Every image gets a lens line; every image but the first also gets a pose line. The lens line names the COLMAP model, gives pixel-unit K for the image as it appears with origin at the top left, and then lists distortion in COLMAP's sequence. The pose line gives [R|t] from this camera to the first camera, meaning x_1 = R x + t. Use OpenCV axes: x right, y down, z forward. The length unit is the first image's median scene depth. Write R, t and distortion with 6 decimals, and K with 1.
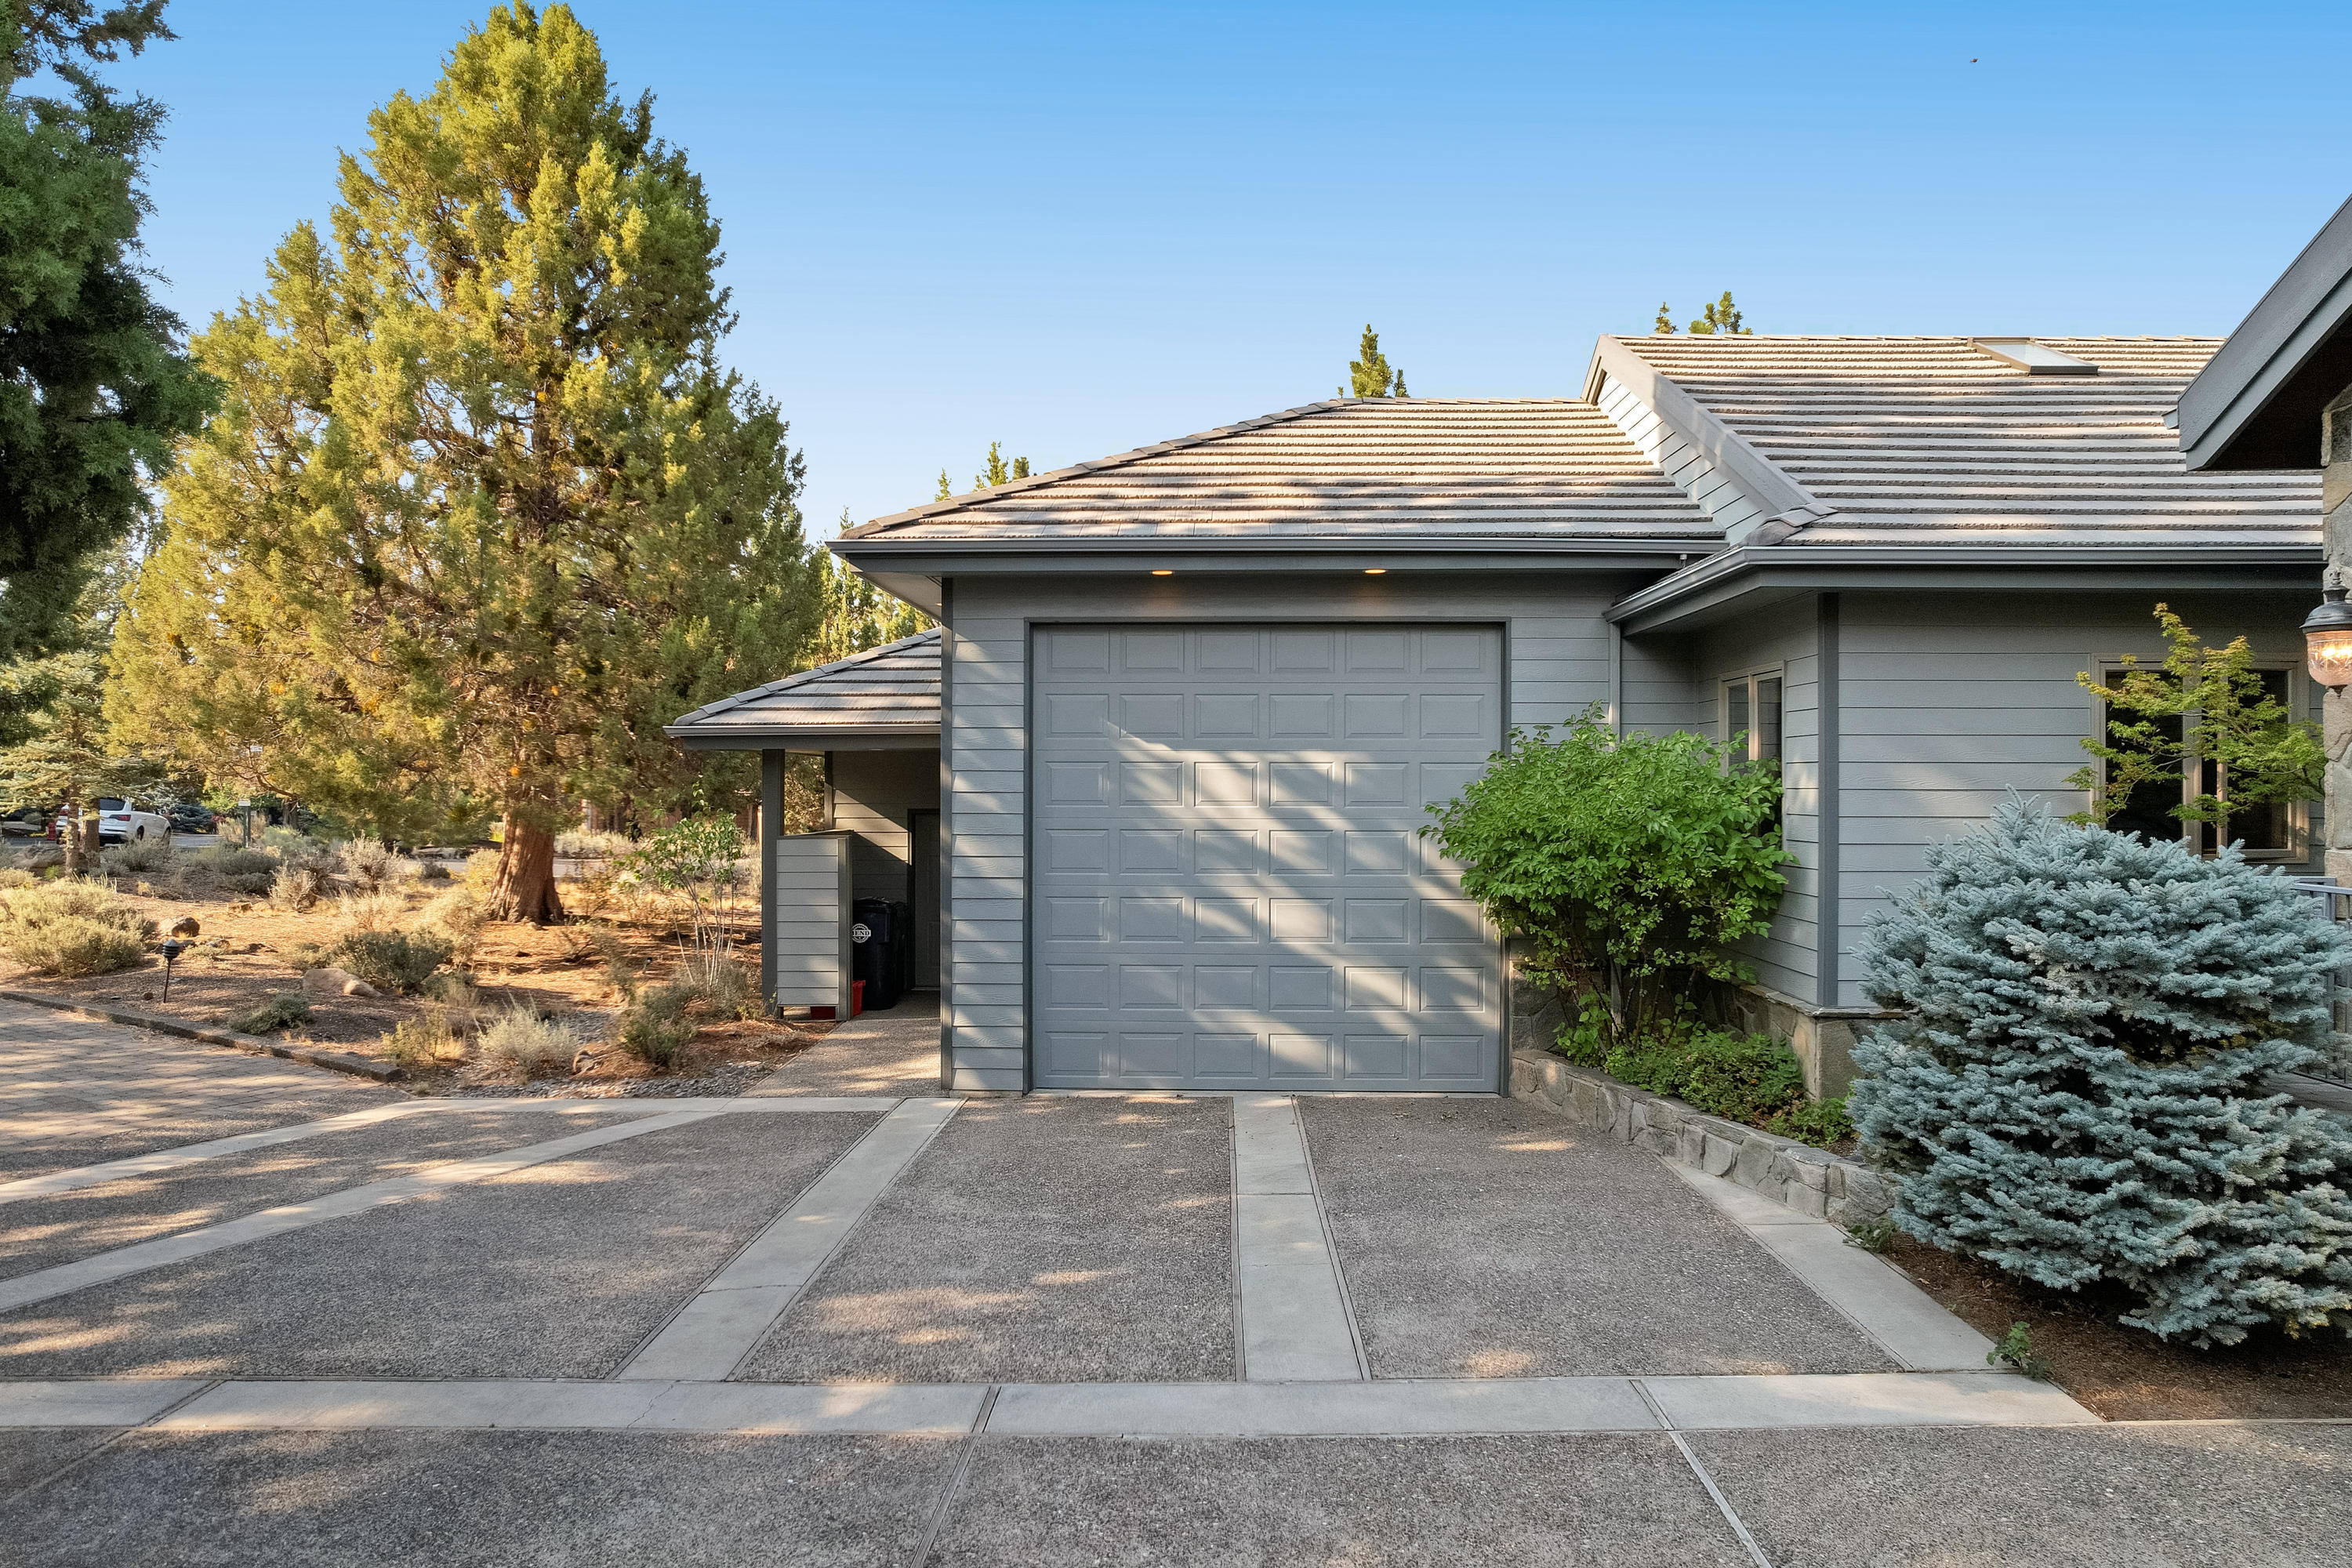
lens RADIAL K [[1469.2, 0, 1164.8], [0, 1469.2, 780.3], [0, 0, 1]] dist [-0.056767, 0.044464]
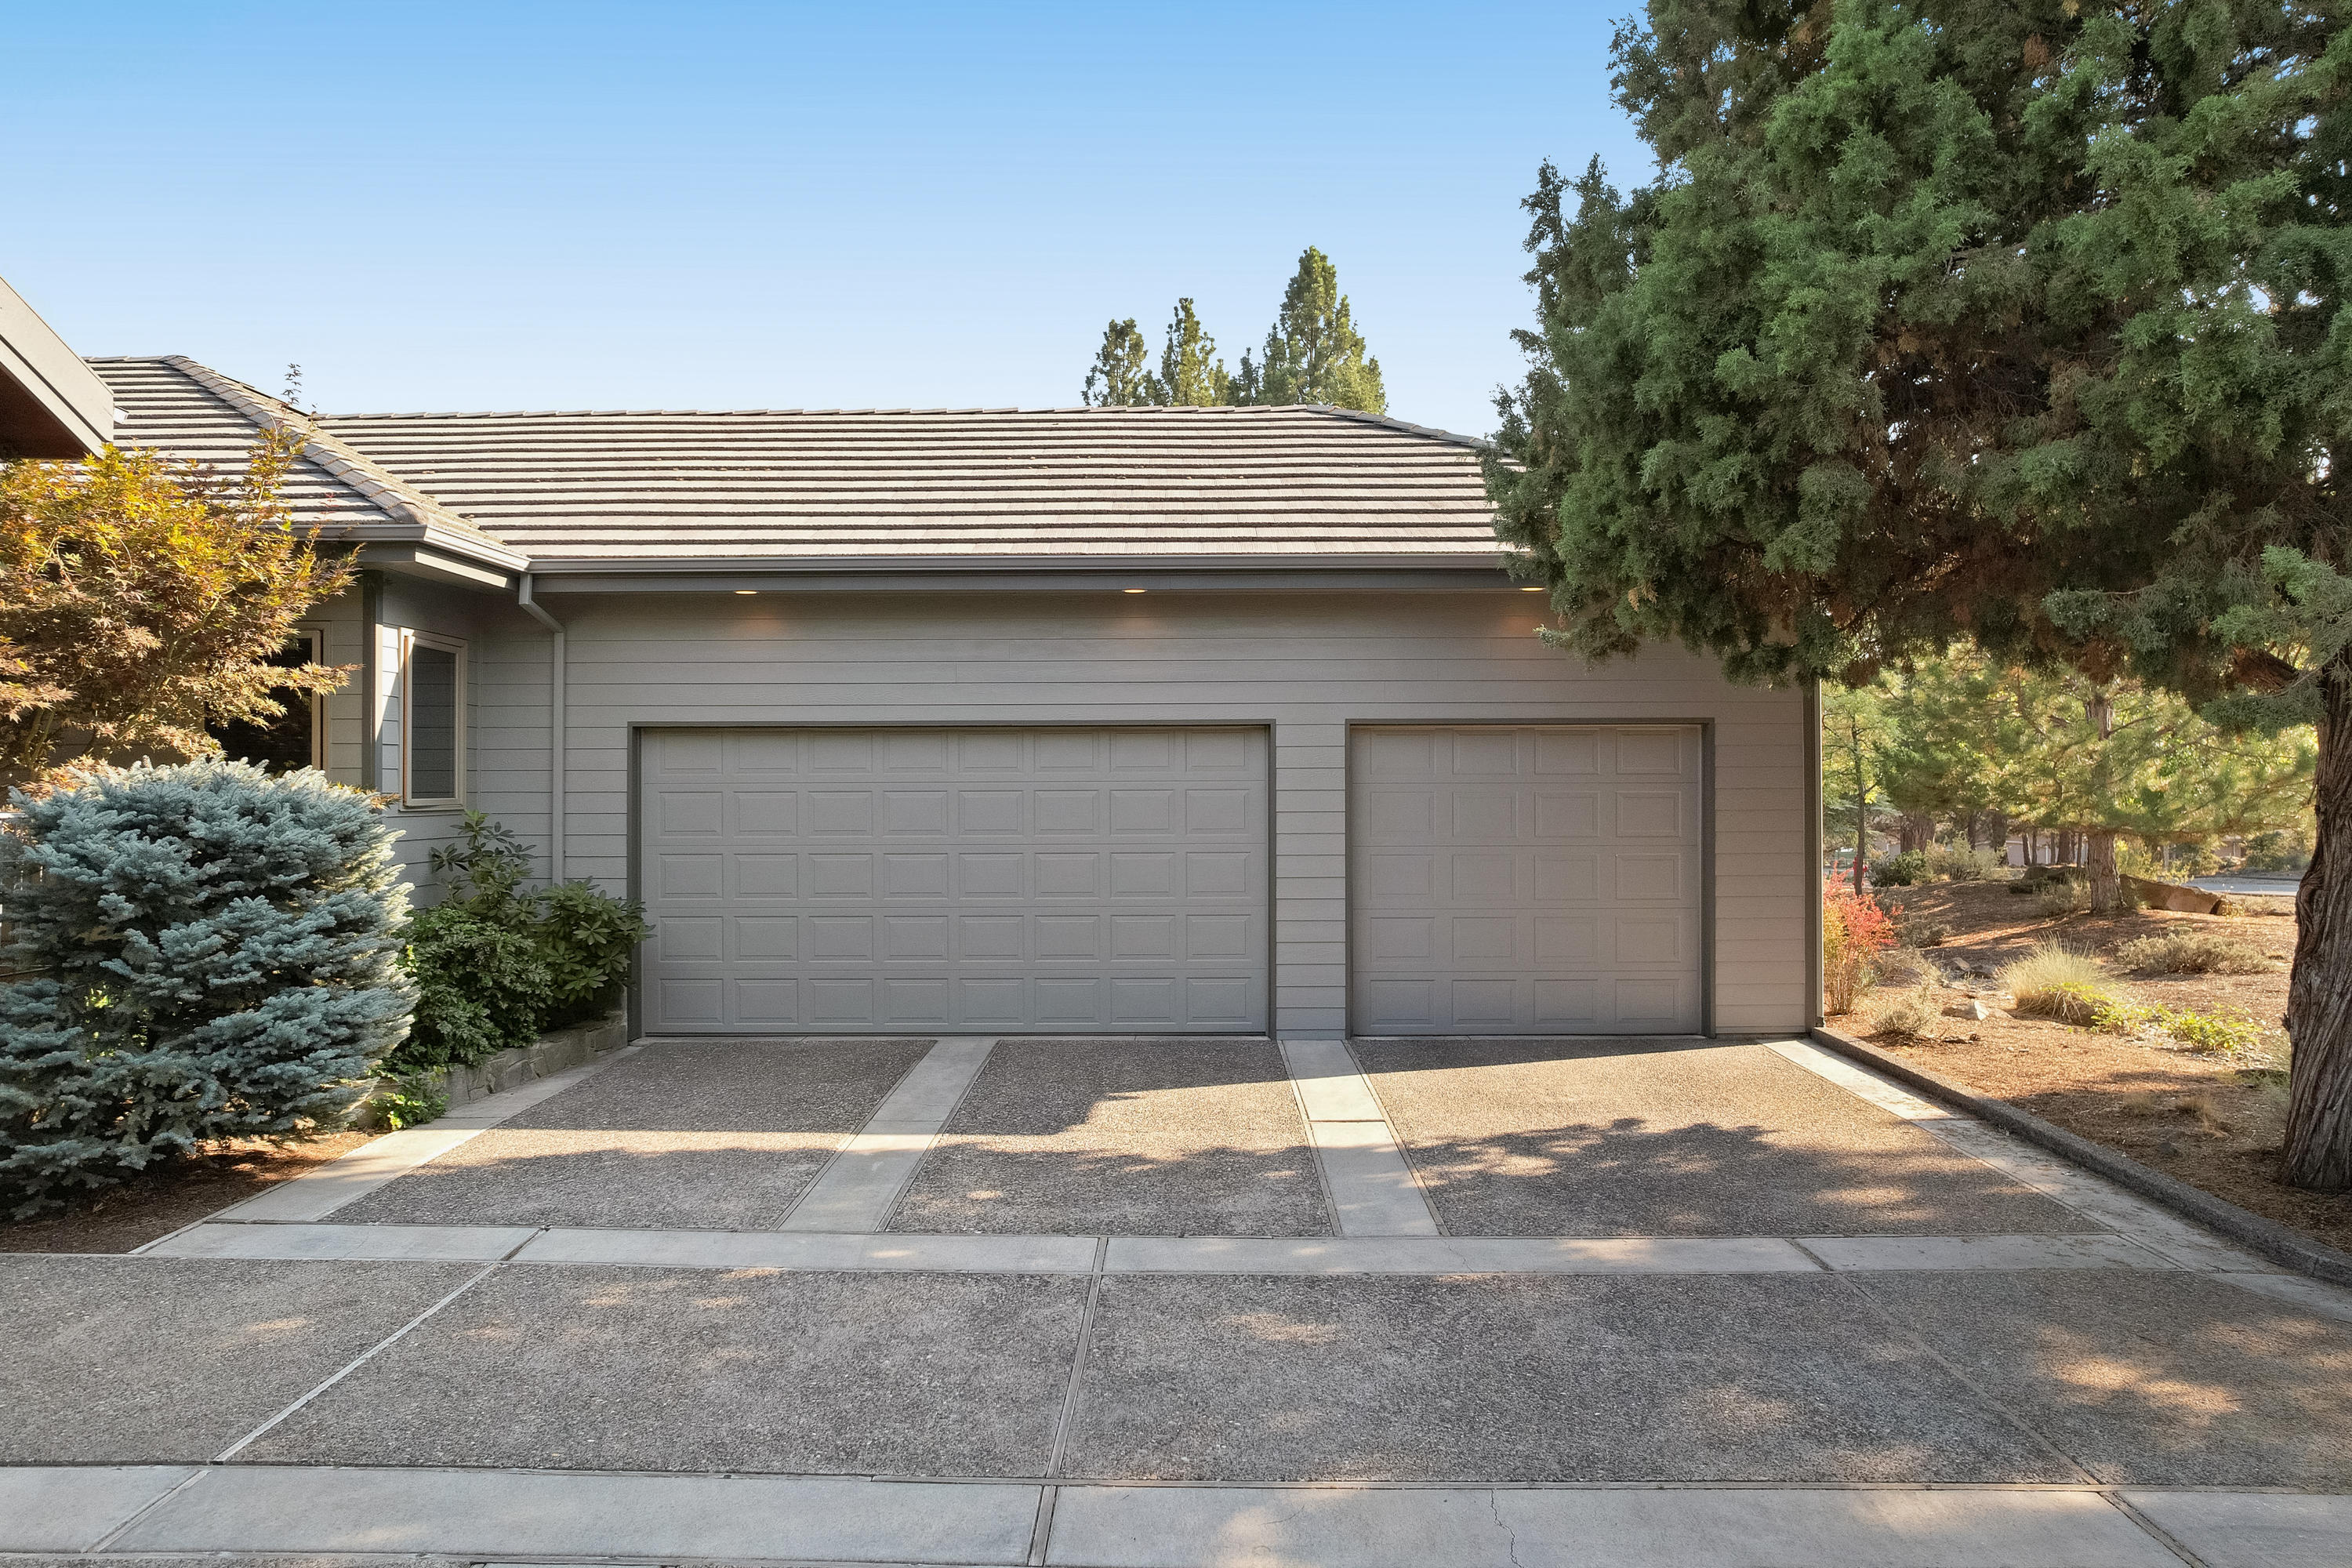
lens RADIAL K [[1523.0, 0, 1179.4], [0, 1523.0, 779.9], [0, 0, 1]] dist [-0.081466, 0.074226]
pose [[-0.999459, -0.000257, -0.032903, -0.157204], [0.000197, 0.999905, -0.013788, 0.061116], [0.032903, -0.013787, -0.999363, 1.673872]]
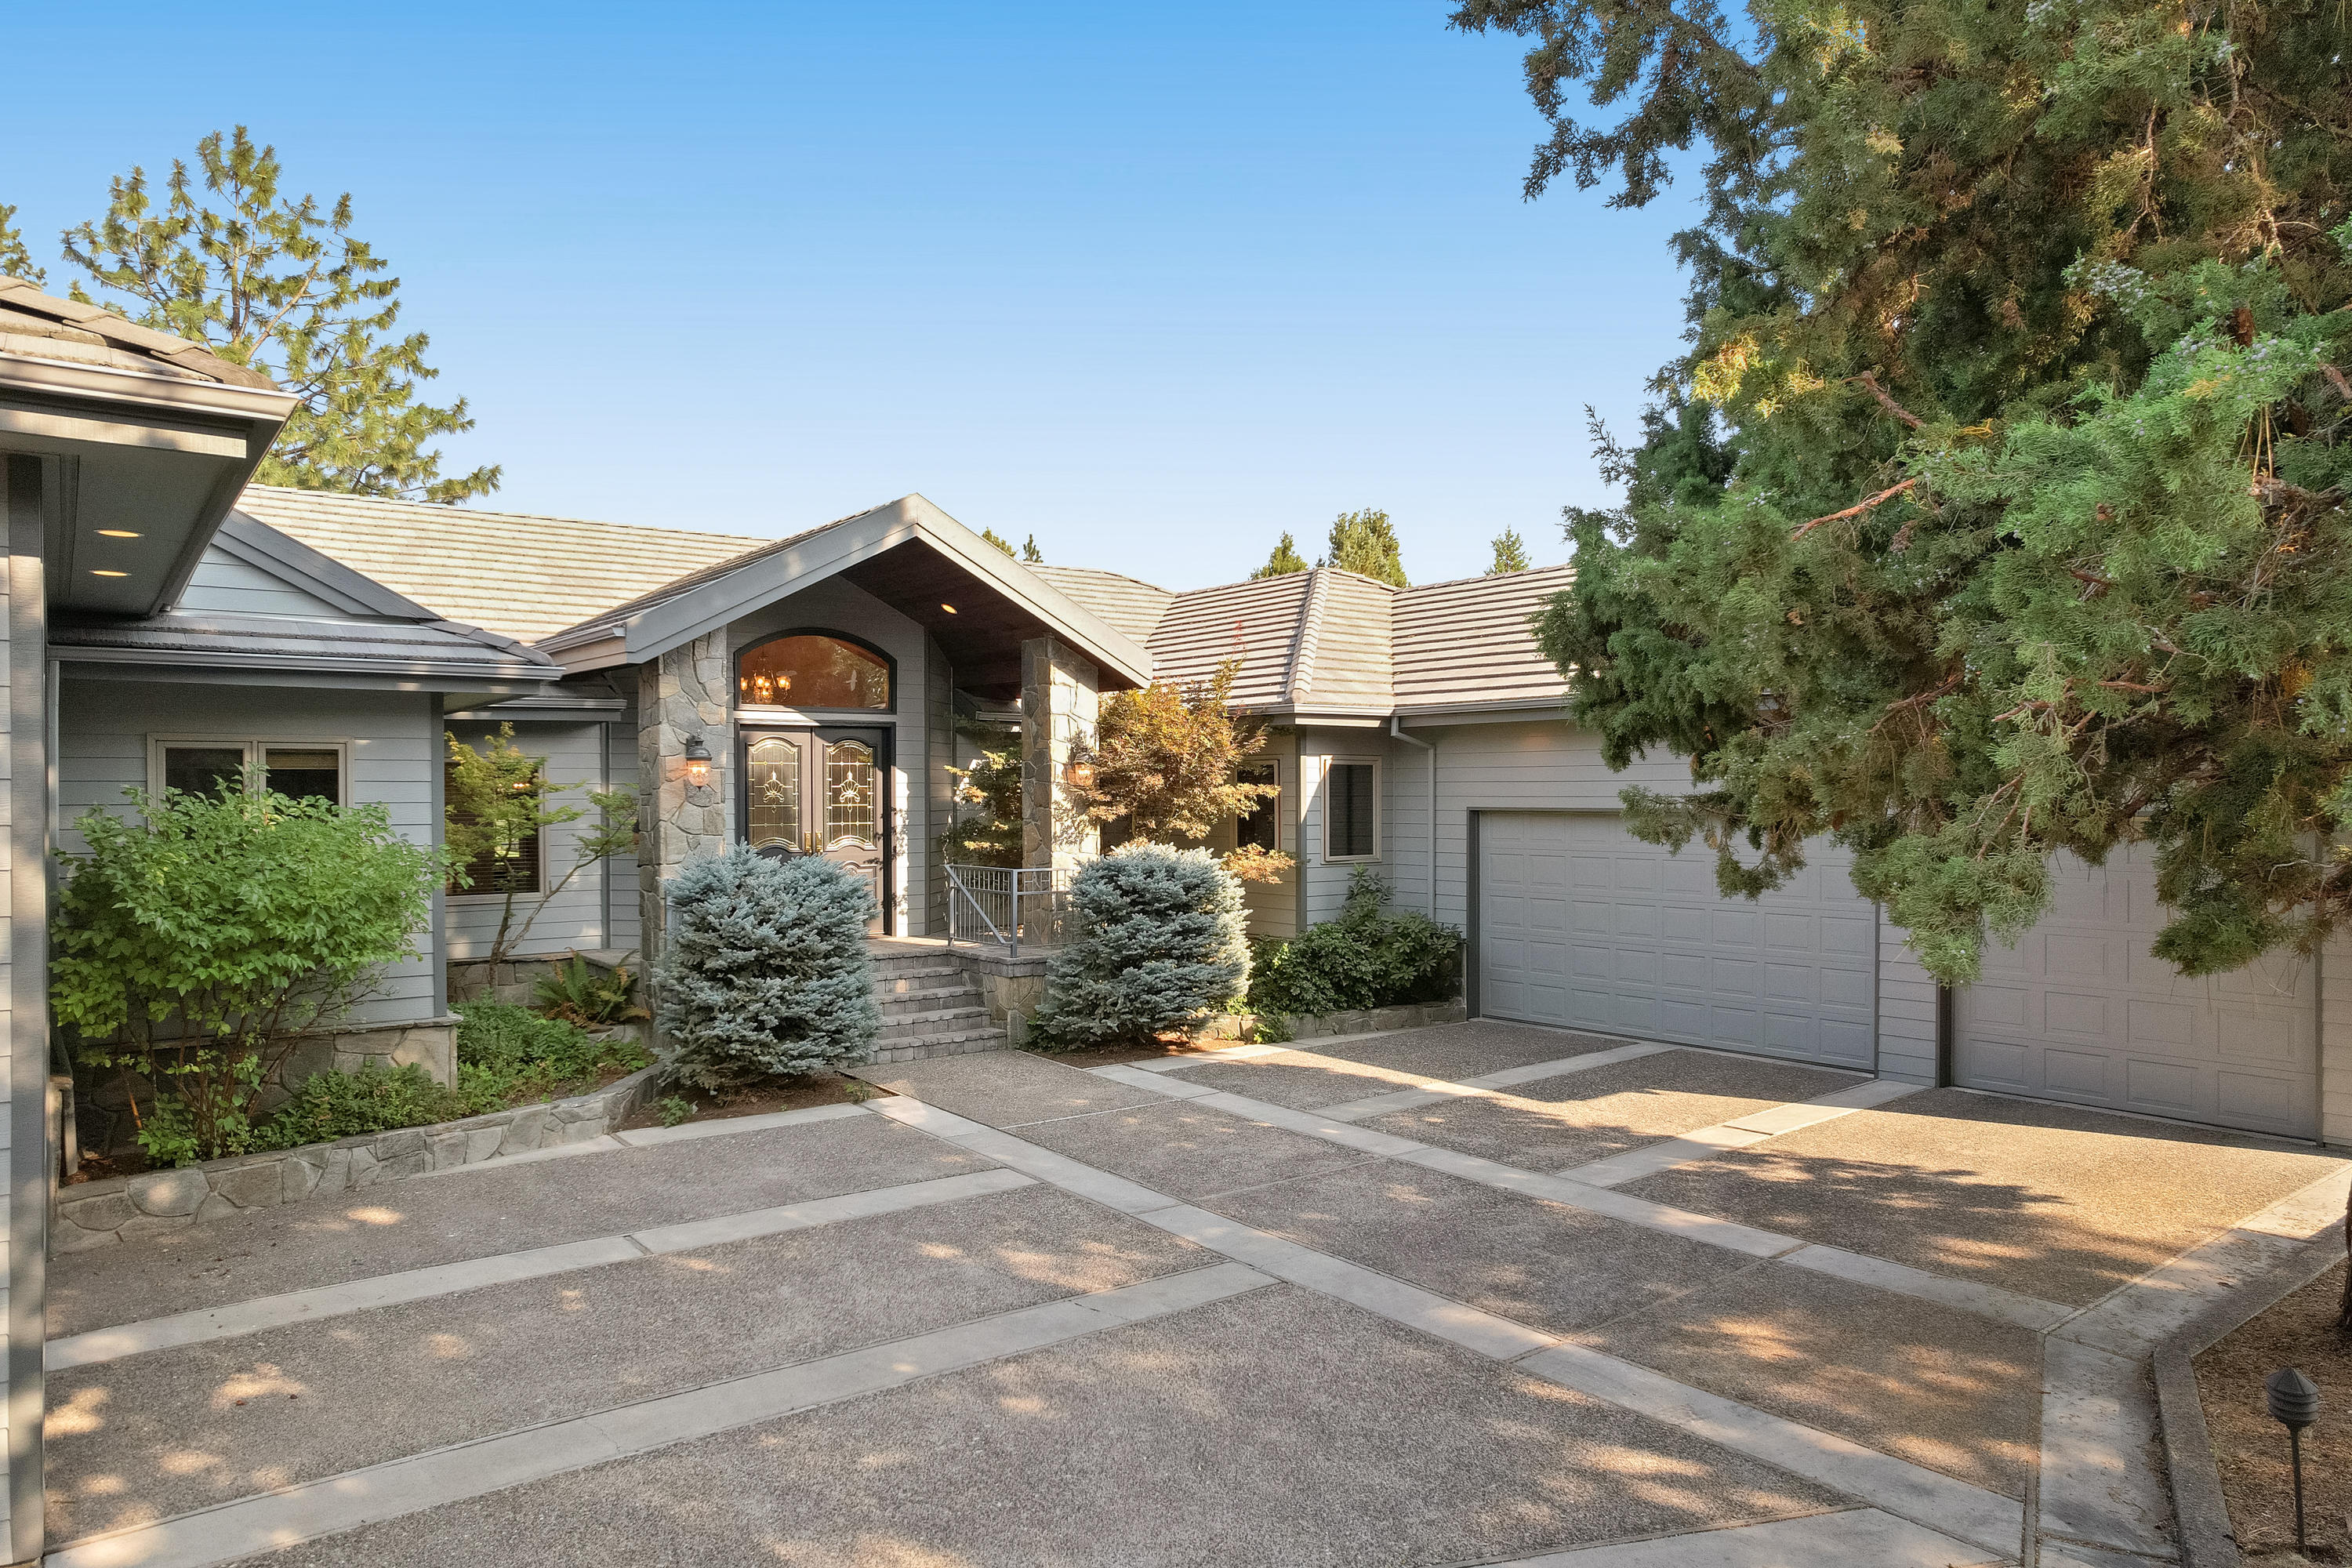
lens RADIAL K [[1523.0, 0, 1179.4], [0, 1523.0, 779.9], [0, 0, 1]] dist [-0.081466, 0.074226]
pose [[-0.629231, 0.005849, 0.777196, -1.458374], [-0.005907, 0.999907, -0.012307, -0.053607], [-0.777196, -0.012335, -0.629138, 2.005888]]
